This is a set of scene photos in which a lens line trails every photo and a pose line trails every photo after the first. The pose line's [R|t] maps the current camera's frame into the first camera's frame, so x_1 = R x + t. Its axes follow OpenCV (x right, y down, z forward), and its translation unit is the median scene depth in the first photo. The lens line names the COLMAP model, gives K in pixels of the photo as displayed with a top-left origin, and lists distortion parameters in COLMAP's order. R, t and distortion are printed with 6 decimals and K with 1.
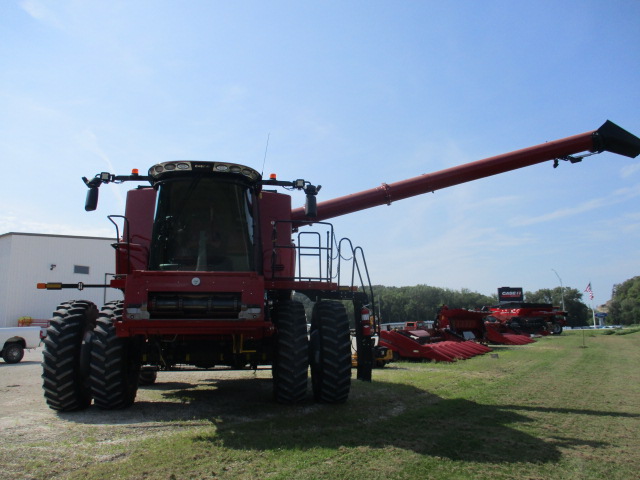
lens RADIAL K [[524.3, 0, 307.4], [0, 524.3, 233.6], [0, 0, 1]] dist [0.002723, 0.004088]
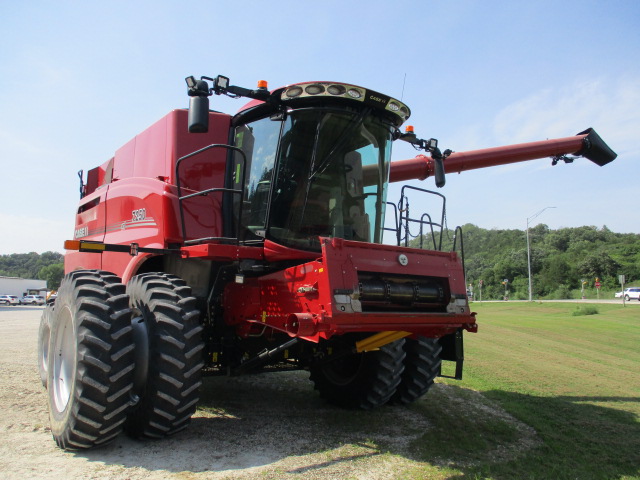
lens RADIAL K [[536.7, 0, 317.4], [0, 536.7, 239.5], [0, 0, 1]] dist [-0.000874, -0.003912]
pose [[0.870397, 0.078097, 0.486117, -0.573073], [-0.110254, 0.993182, 0.037851, 0.041248], [-0.479846, -0.086542, 0.873074, 0.353241]]
